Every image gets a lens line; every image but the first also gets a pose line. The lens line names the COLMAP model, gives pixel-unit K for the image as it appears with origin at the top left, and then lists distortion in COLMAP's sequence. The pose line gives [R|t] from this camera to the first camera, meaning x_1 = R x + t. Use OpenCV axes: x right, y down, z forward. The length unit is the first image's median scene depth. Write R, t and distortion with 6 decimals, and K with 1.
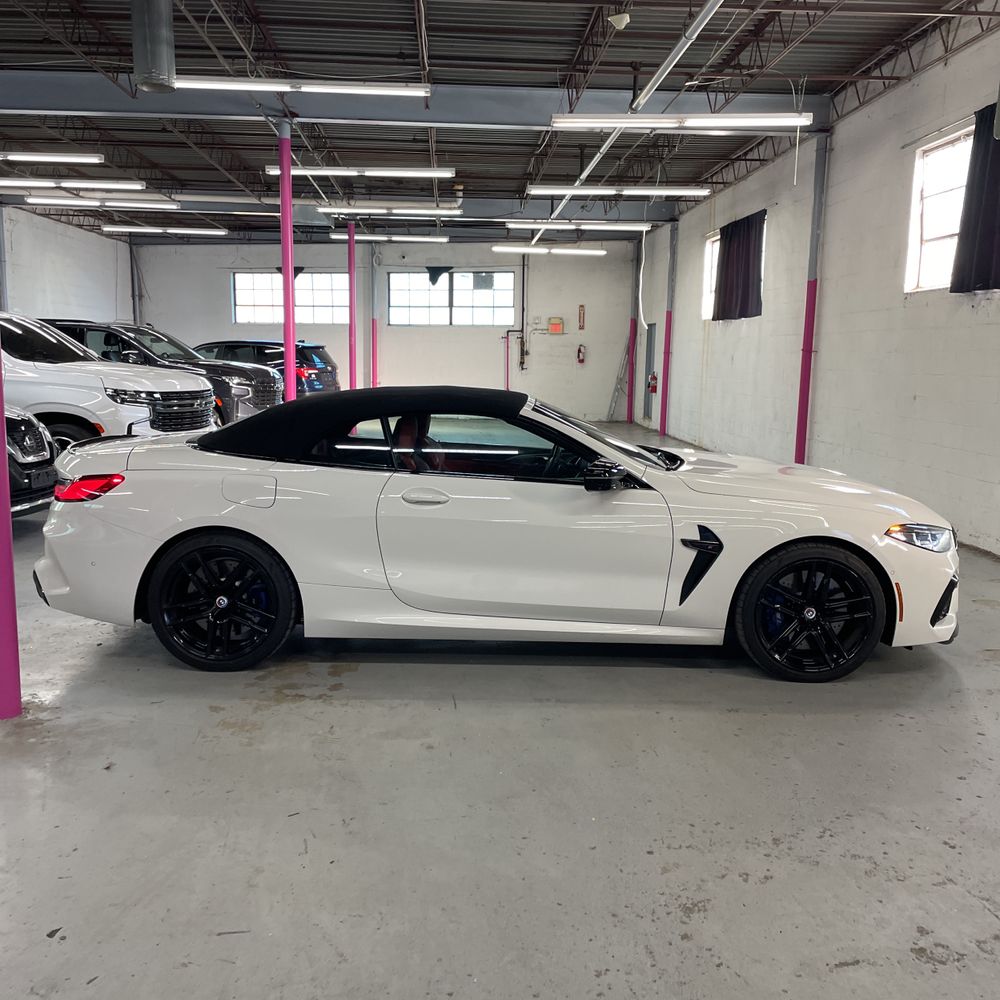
lens RADIAL K [[1016.3, 0, 492.6], [0, 1016.3, 507.7], [0, 0, 1]] dist [0.076808, 0.000000]
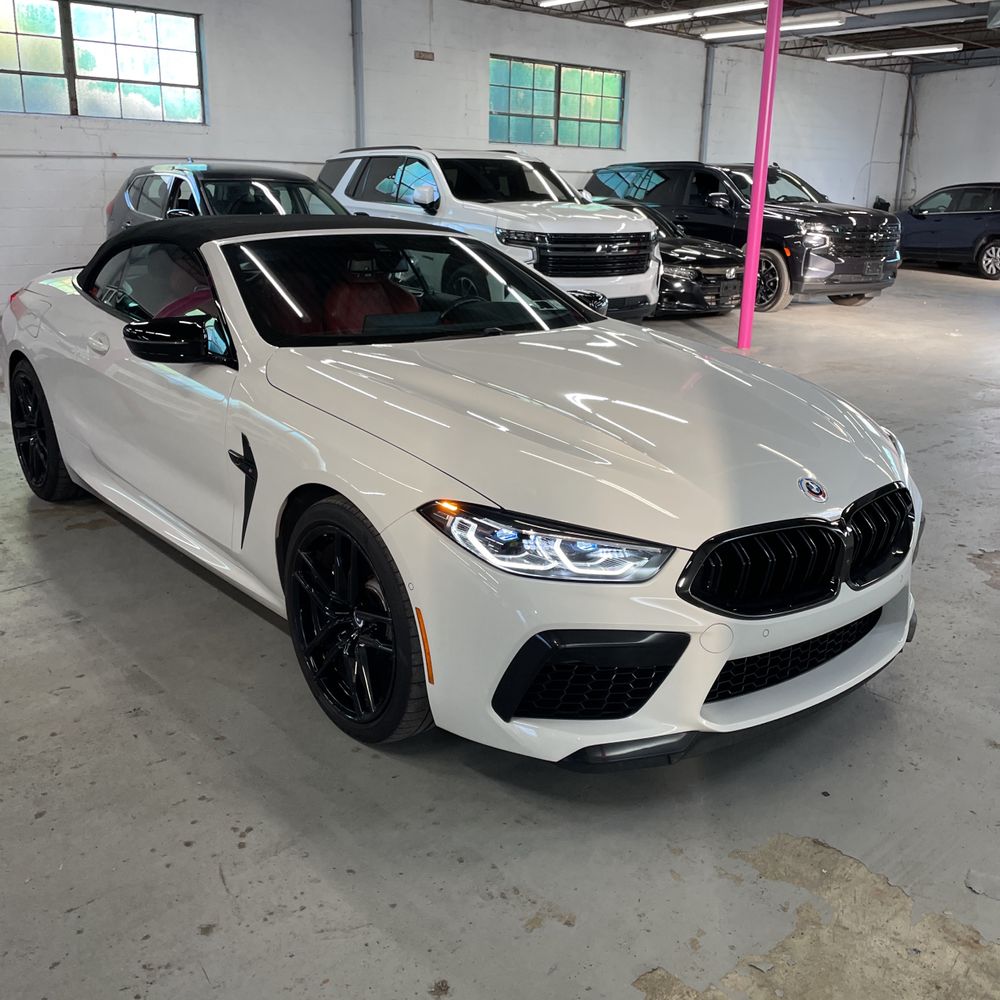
lens RADIAL K [[1016.3, 0, 502.8], [0, 1016.3, 499.7], [0, 0, 1]] dist [0.076808, 0.000000]
pose [[0.640388, 0.219346, -0.736065, 0.180685], [-0.126692, 0.975392, 0.180440, -0.018046], [0.757531, -0.022298, 0.652419, 0.161265]]
